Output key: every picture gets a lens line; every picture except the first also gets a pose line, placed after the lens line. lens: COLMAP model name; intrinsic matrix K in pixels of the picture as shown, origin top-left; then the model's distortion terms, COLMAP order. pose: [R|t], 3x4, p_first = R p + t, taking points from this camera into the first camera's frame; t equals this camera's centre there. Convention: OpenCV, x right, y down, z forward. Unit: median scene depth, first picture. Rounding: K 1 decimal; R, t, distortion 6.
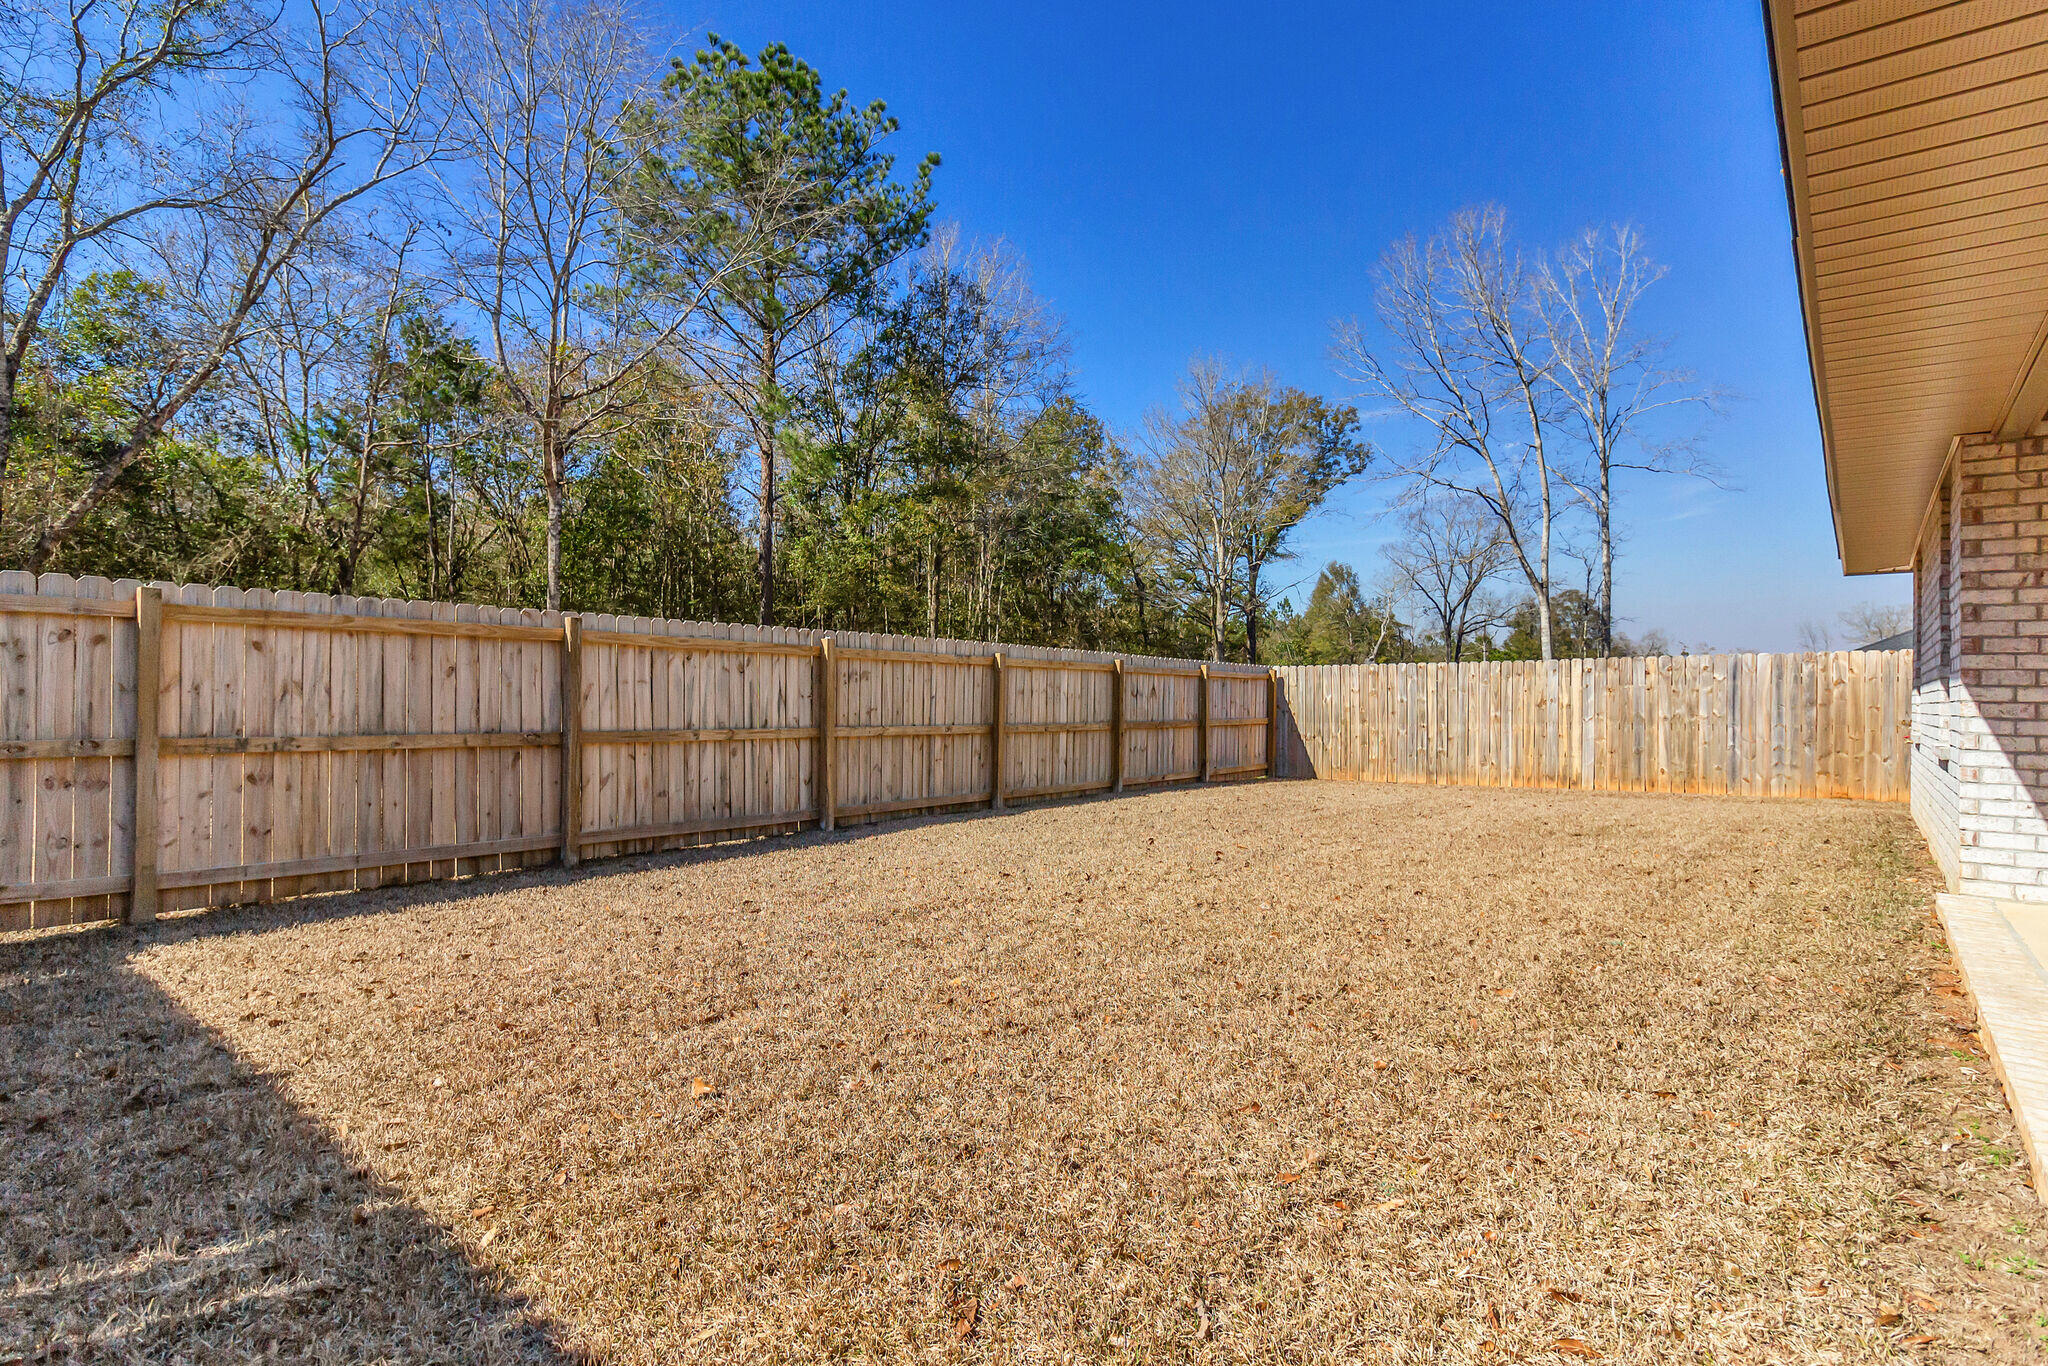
lens RADIAL K [[1054.9, 0, 1031.5], [0, 1054.9, 692.0], [0, 0, 1]] dist [-0.001504, -0.000147]
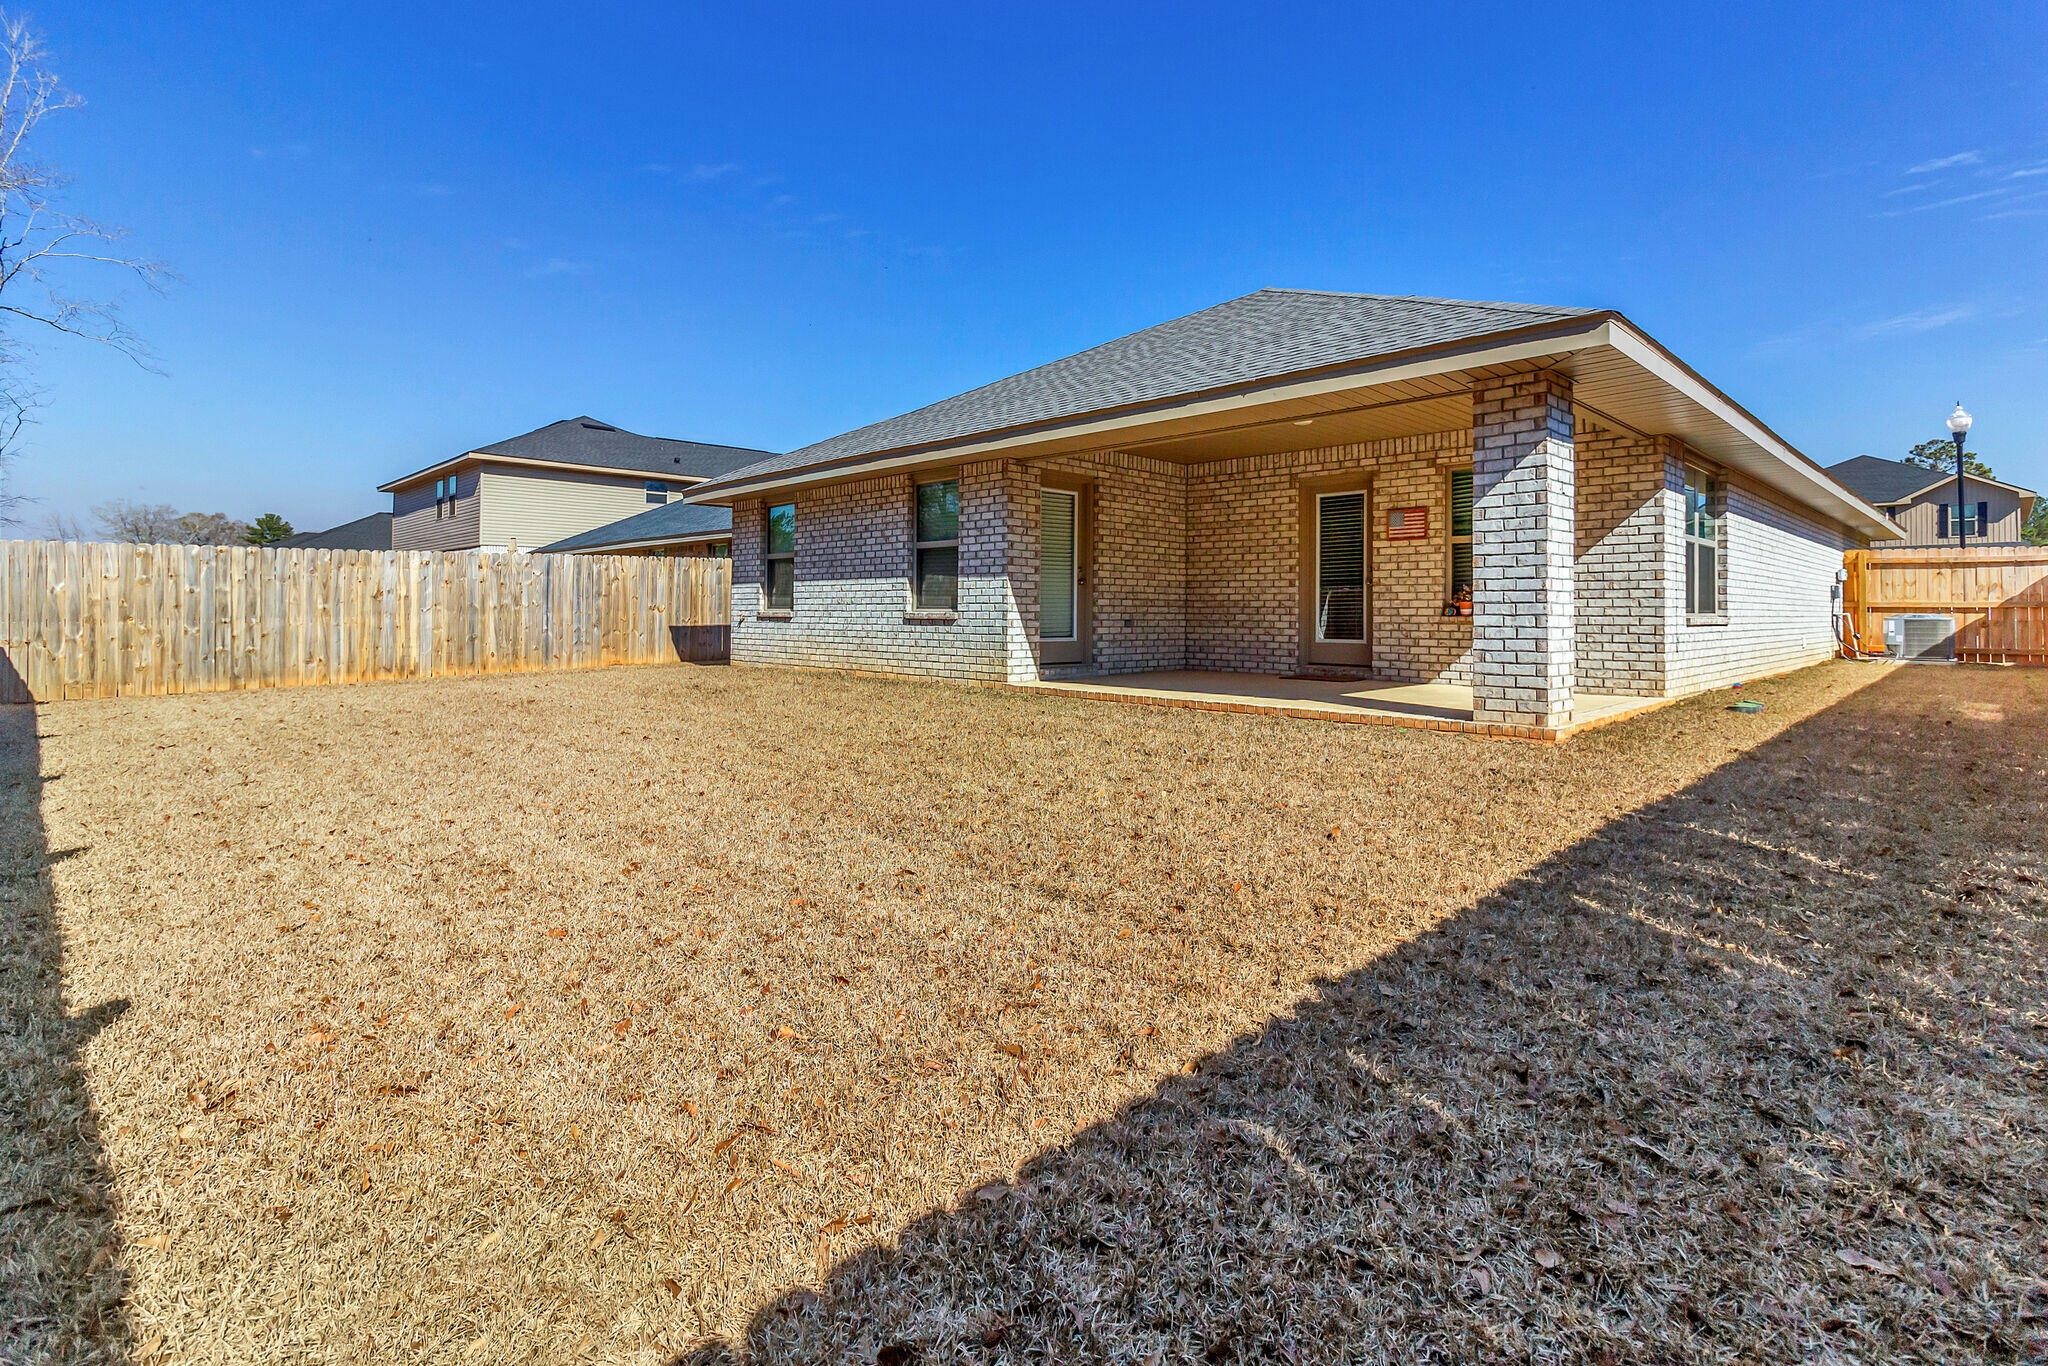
lens RADIAL K [[961.1, 0, 1081.5], [0, 961.1, 600.9], [0, 0, 1]] dist [0.009064, -0.000082]
pose [[0.050439, -0.003476, 0.998721, -0.408714], [-0.005214, 0.999979, 0.003744, 0.010638], [-0.998714, -0.005396, 0.050420, 0.324044]]
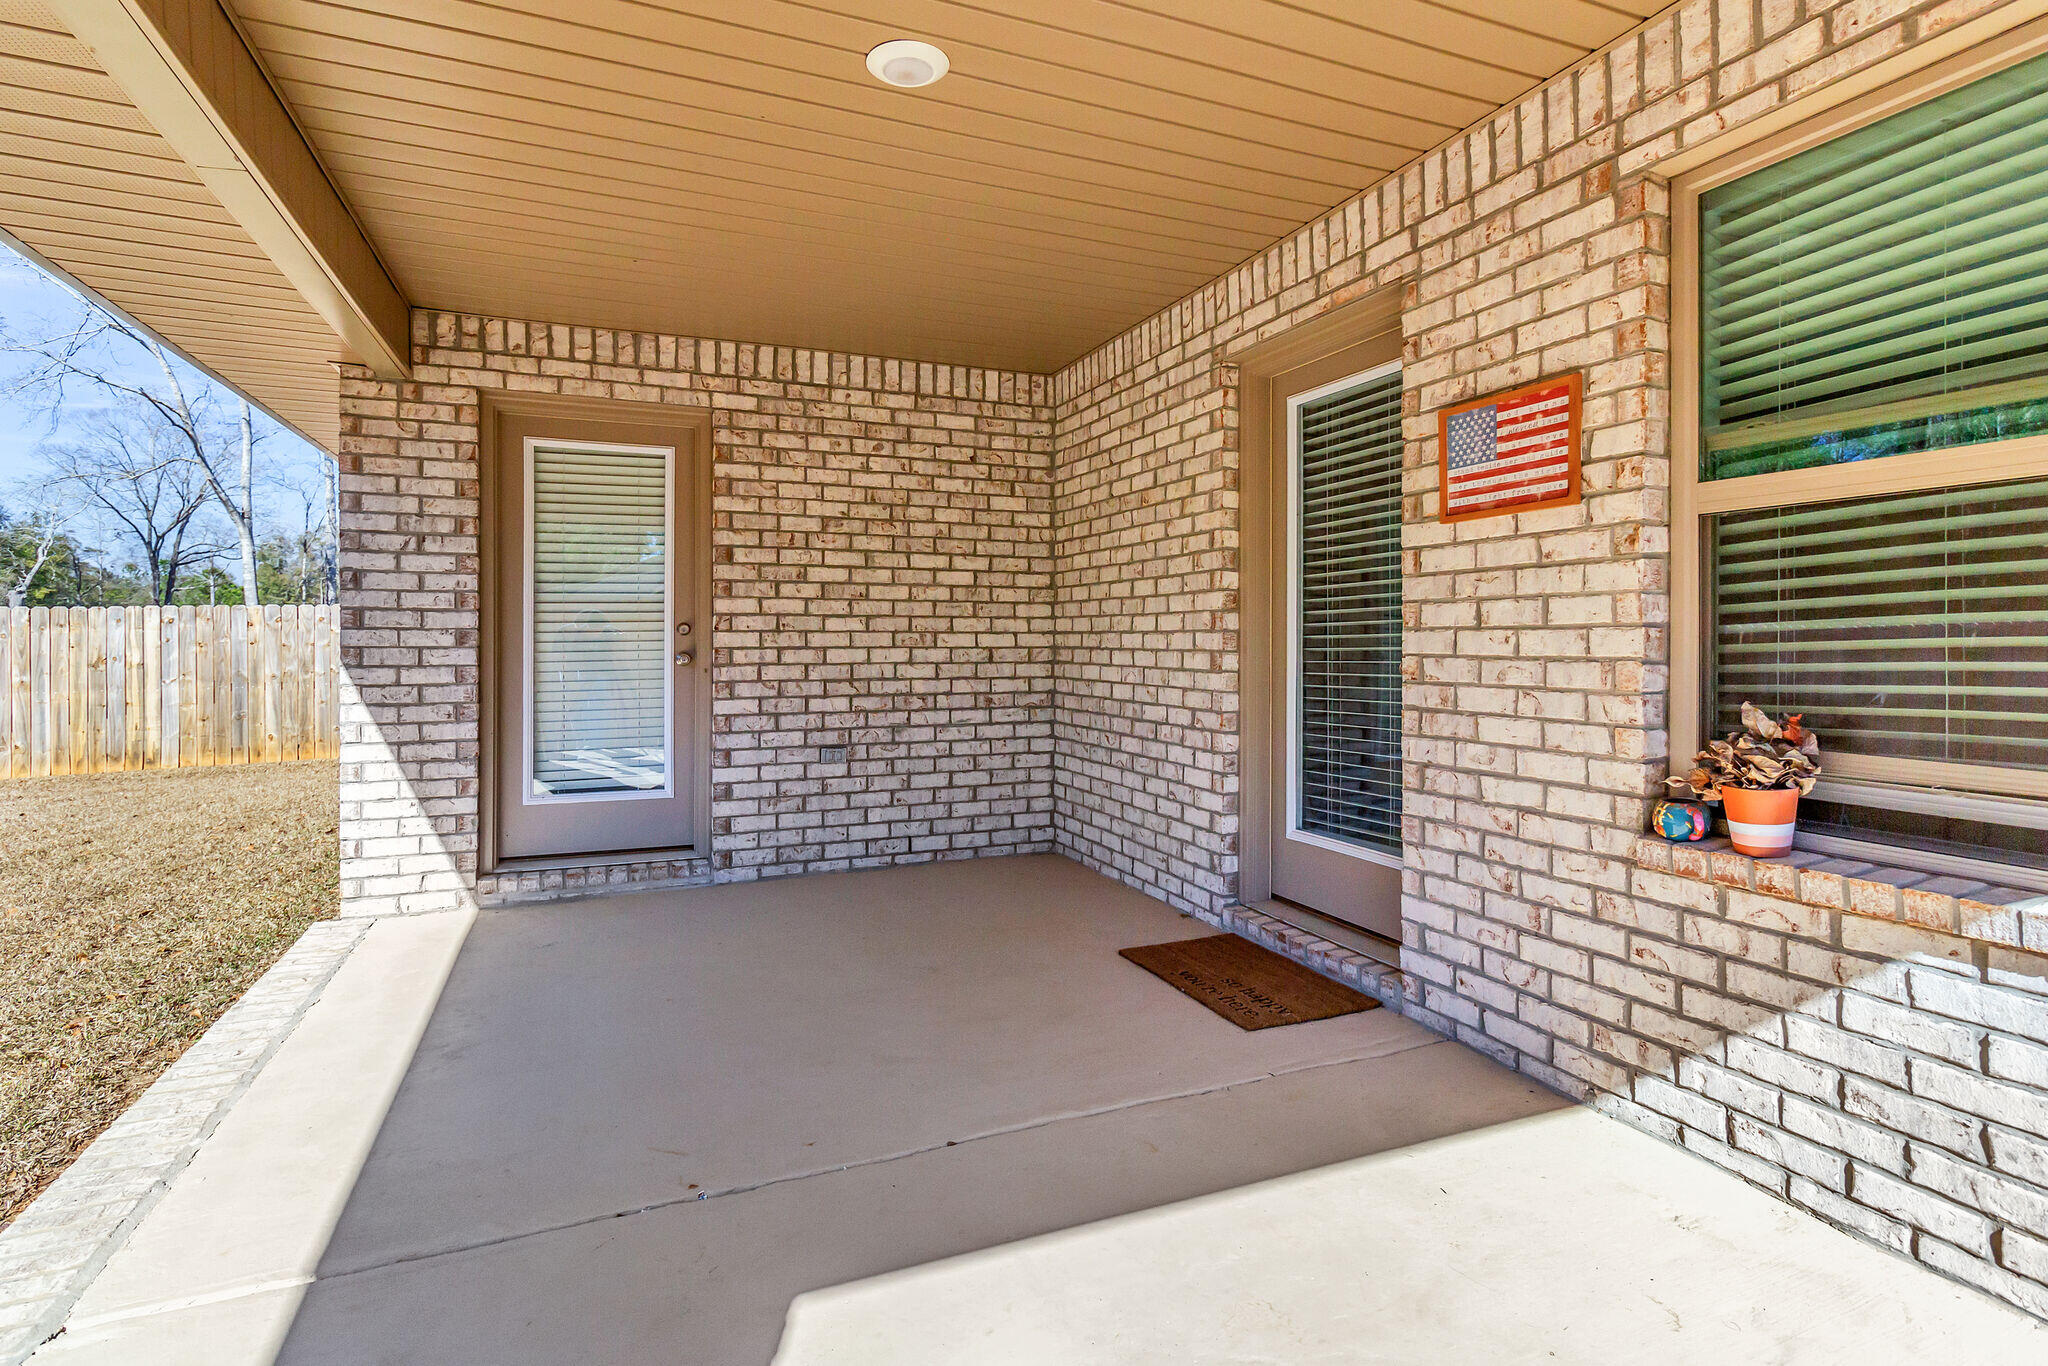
lens RADIAL K [[961.1, 0, 1024.2], [0, 961.1, 633.7], [0, 0, 1]] dist [0.009064, -0.000082]
pose [[0.486036, -0.008238, 0.873900, 0.208319], [0.002047, 0.999964, 0.008287, -0.016097], [-0.873936, -0.002239, 0.486036, 0.070326]]
